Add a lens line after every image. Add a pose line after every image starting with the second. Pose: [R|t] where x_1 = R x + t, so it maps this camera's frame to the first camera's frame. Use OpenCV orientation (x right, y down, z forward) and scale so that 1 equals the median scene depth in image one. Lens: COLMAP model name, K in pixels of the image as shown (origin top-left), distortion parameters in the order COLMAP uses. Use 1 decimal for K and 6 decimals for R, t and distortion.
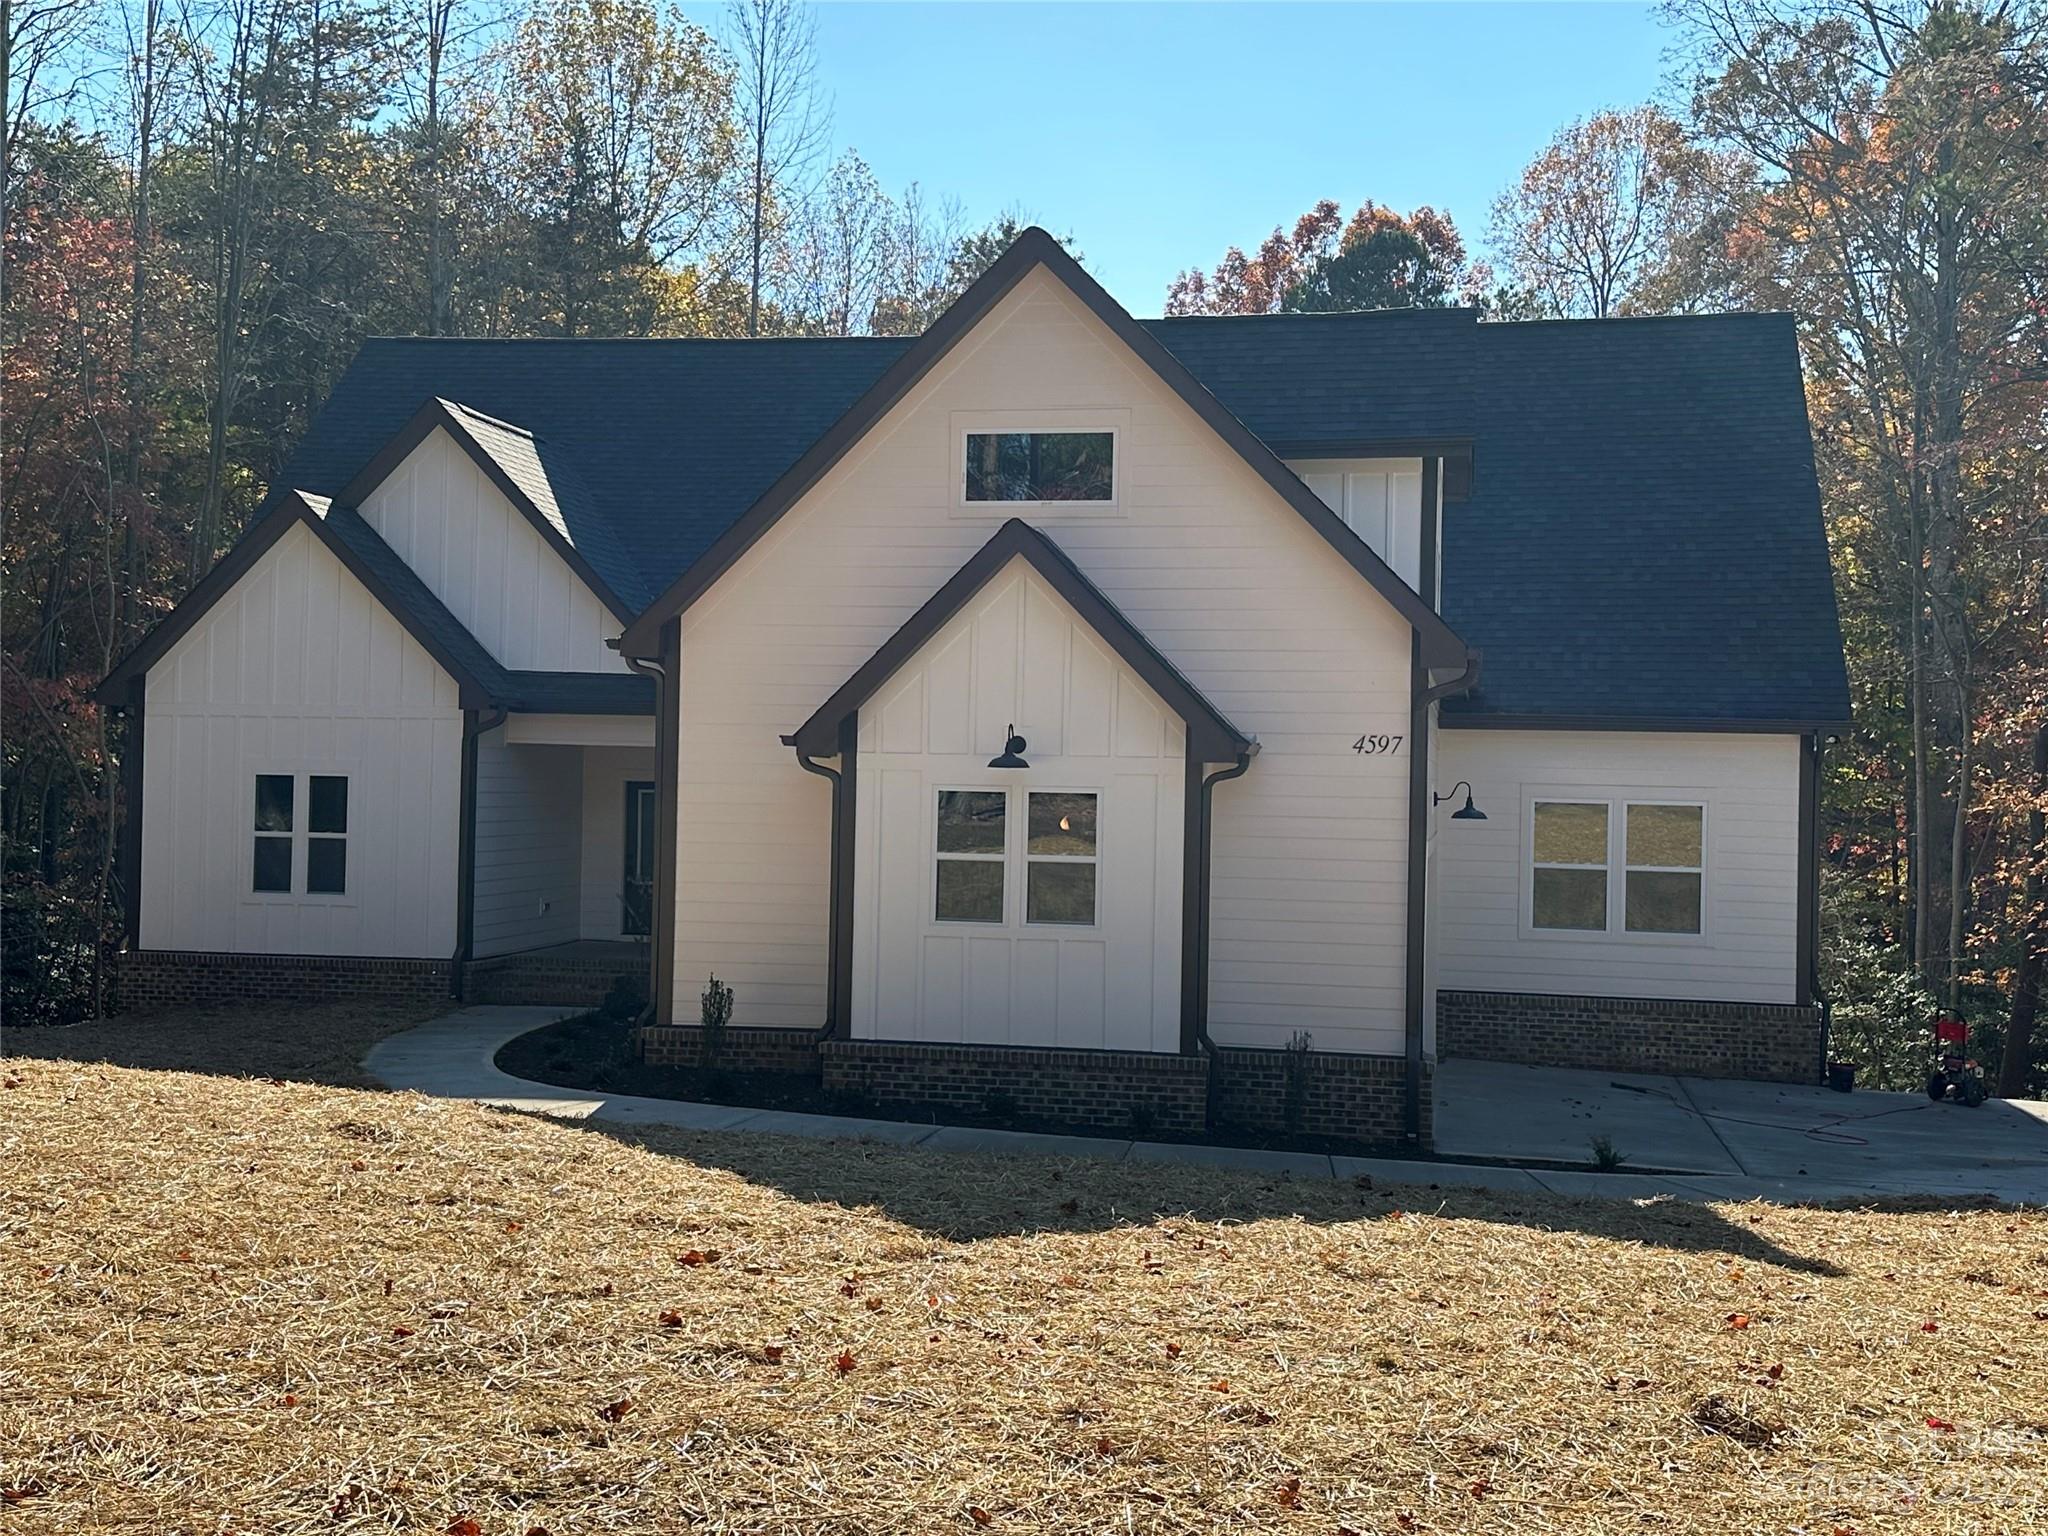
lens RADIAL K [[2285.8, 0, 1023.9], [0, 2285.8, 771.1], [0, 0, 1]] dist [0.130173, 0.000000]
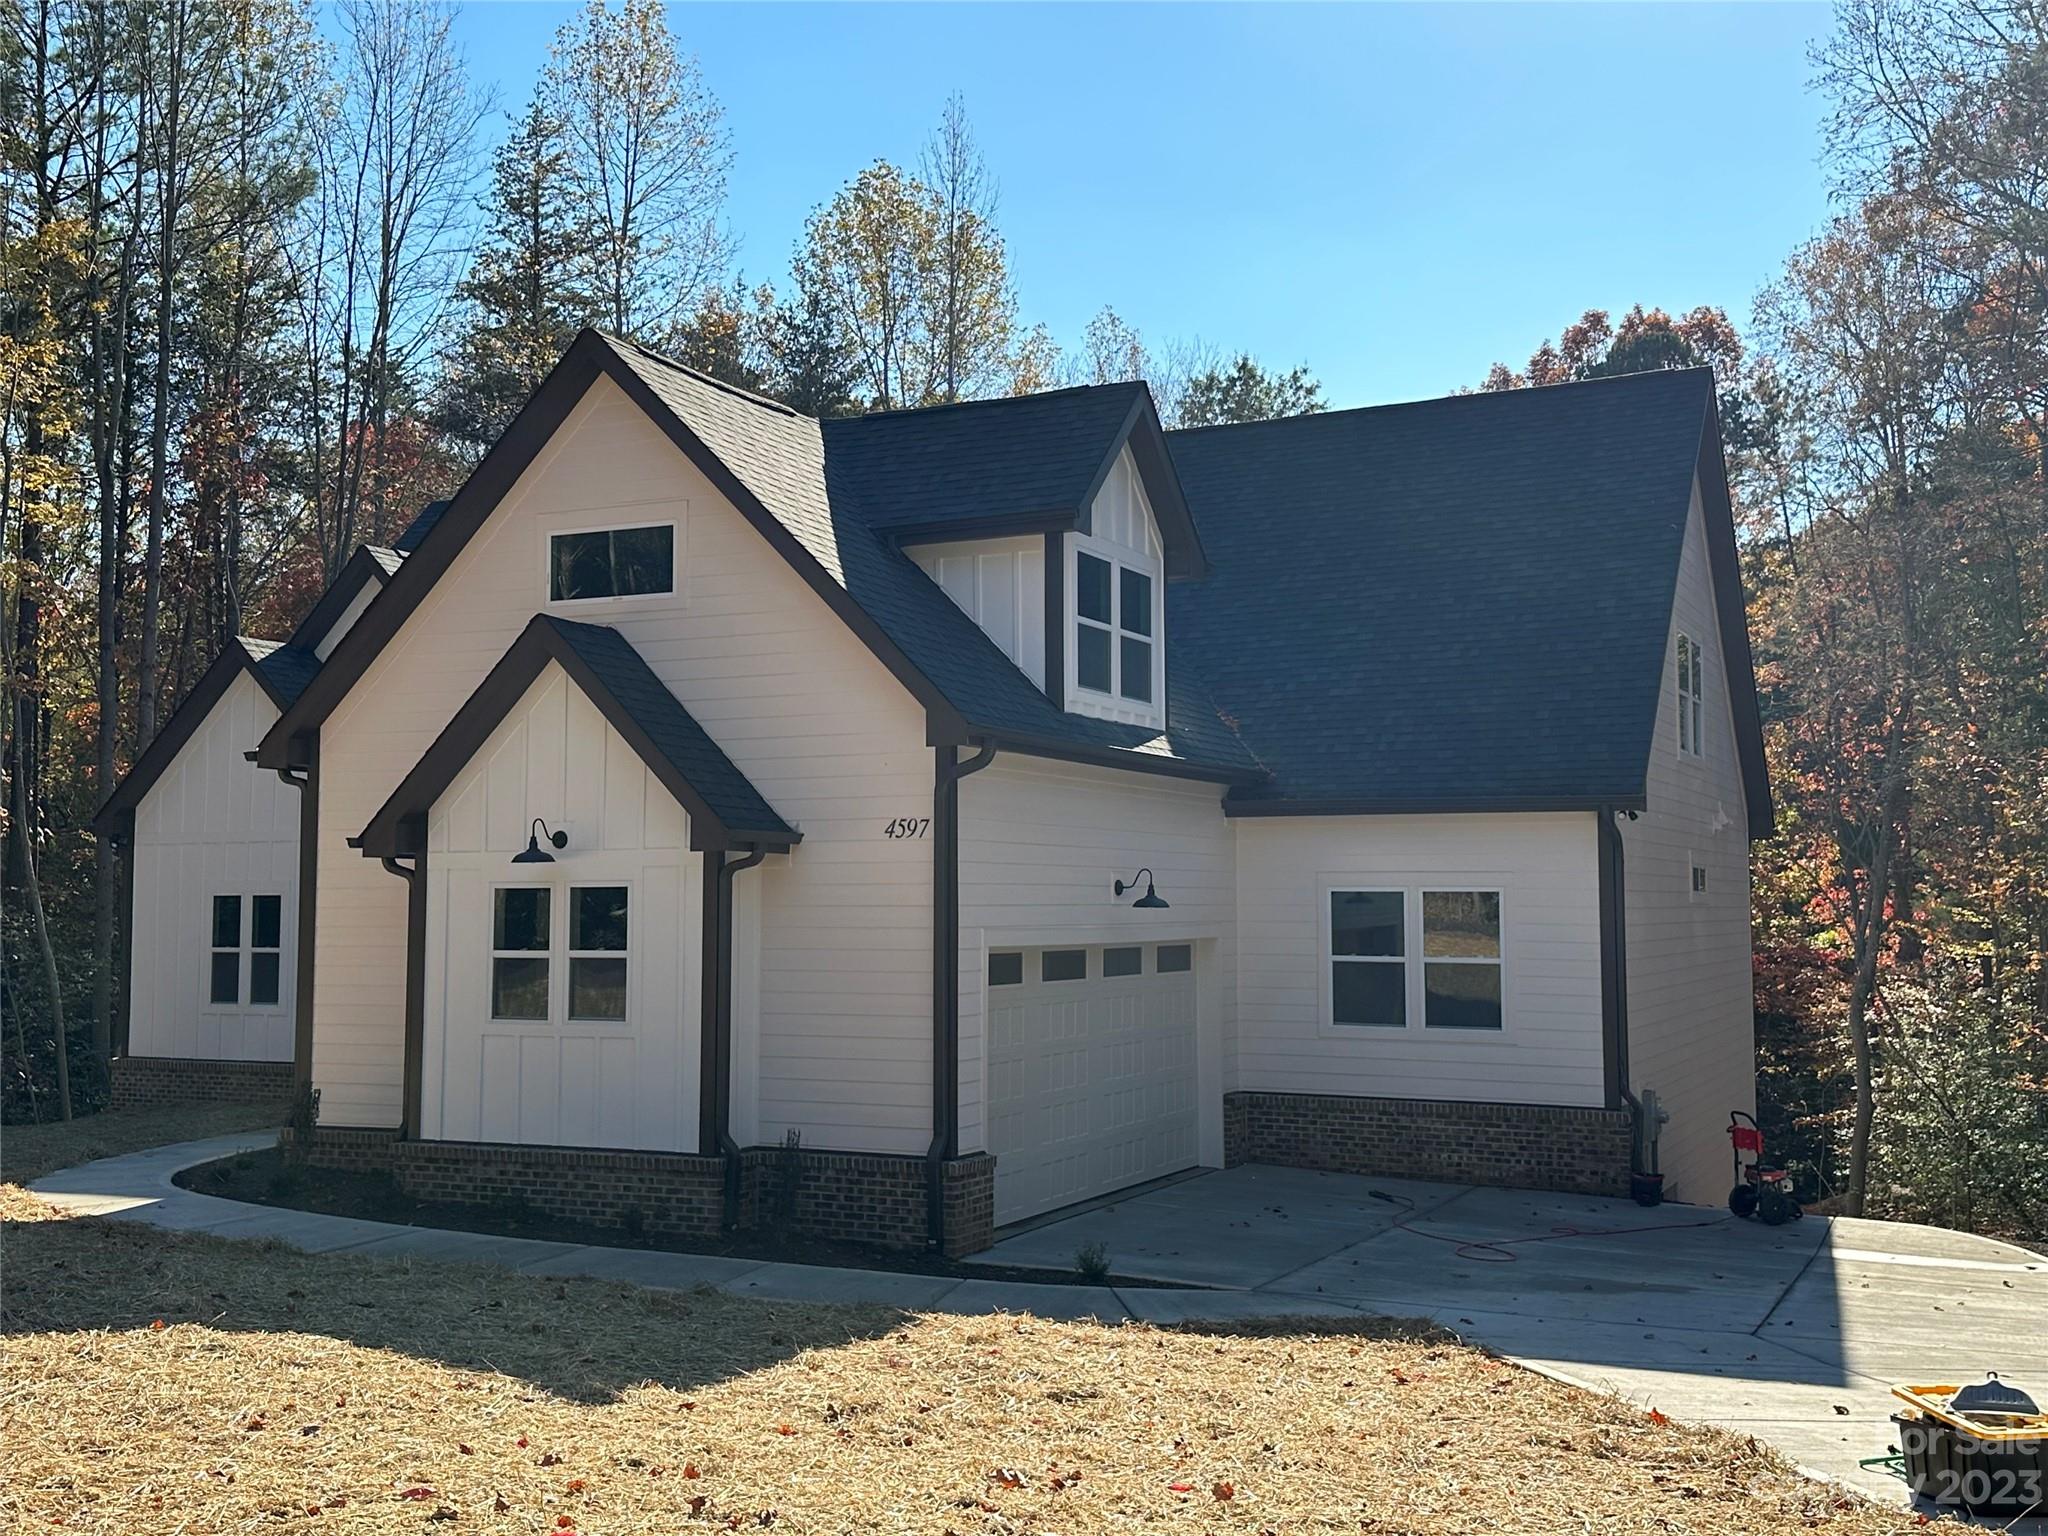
lens RADIAL K [[2118.2, 0, 1023.2], [0, 2118.2, 768.2], [0, 0, 1]] dist [0.145984, 0.000000]
pose [[0.966388, -0.037170, -0.254386, 0.415480], [0.021597, 0.997733, -0.063741, 0.020346], [0.256179, 0.056104, 0.965000, 0.149318]]
